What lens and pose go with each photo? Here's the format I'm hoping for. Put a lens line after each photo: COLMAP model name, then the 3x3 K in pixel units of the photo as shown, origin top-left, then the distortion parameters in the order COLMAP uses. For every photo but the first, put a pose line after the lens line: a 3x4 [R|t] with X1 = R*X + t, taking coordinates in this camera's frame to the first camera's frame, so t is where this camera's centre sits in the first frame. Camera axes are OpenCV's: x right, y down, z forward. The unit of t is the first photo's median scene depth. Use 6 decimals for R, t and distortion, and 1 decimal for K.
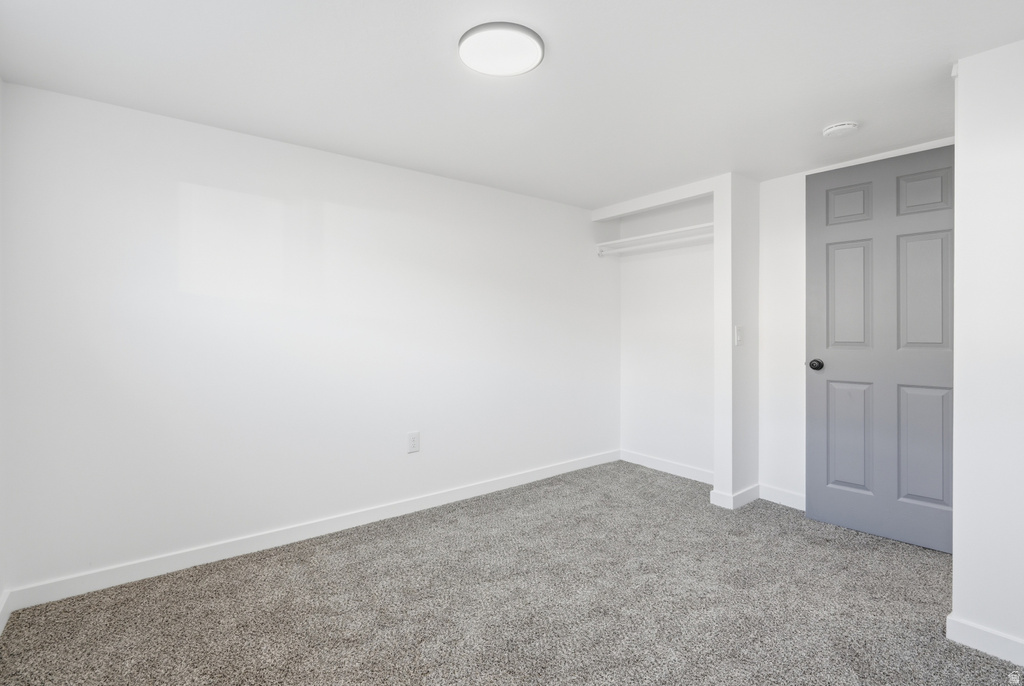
lens RADIAL K [[471.4, 0, 512.5], [0, 471.4, 335.7], [0, 0, 1]] dist [-0.000615, -0.000037]
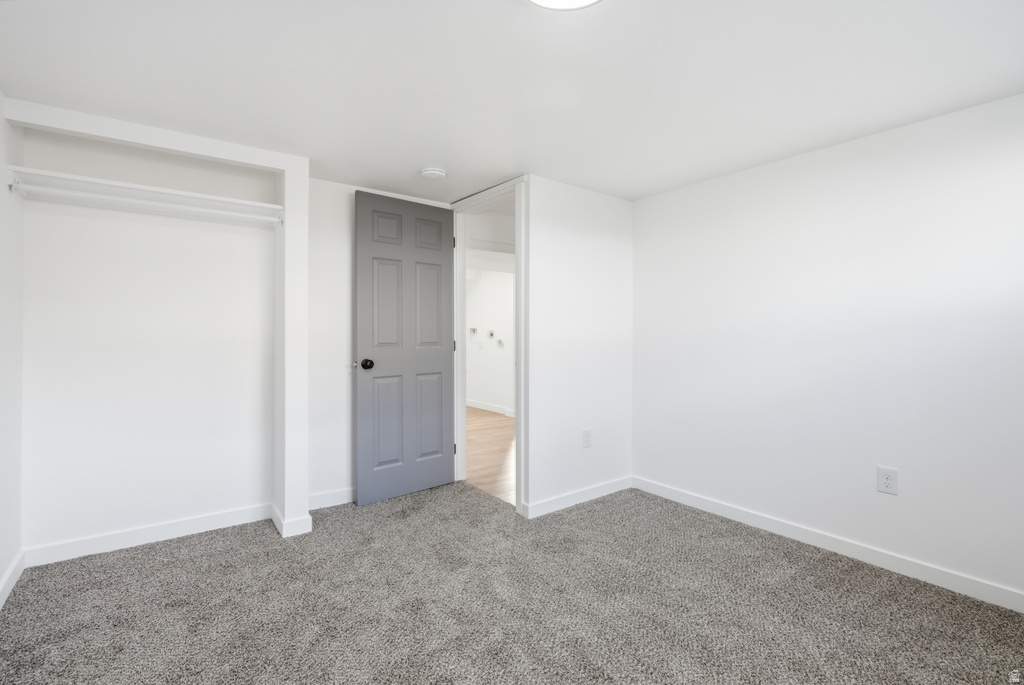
lens RADIAL K [[471.4, 0, 512.5], [0, 471.4, 335.2], [0, 0, 1]] dist [-0.000615, -0.000037]
pose [[0.024112, -0.003197, 0.999704, -0.468396], [0.009217, 0.999953, 0.002976, -0.007606], [-0.999667, 0.009142, 0.024141, 0.641698]]
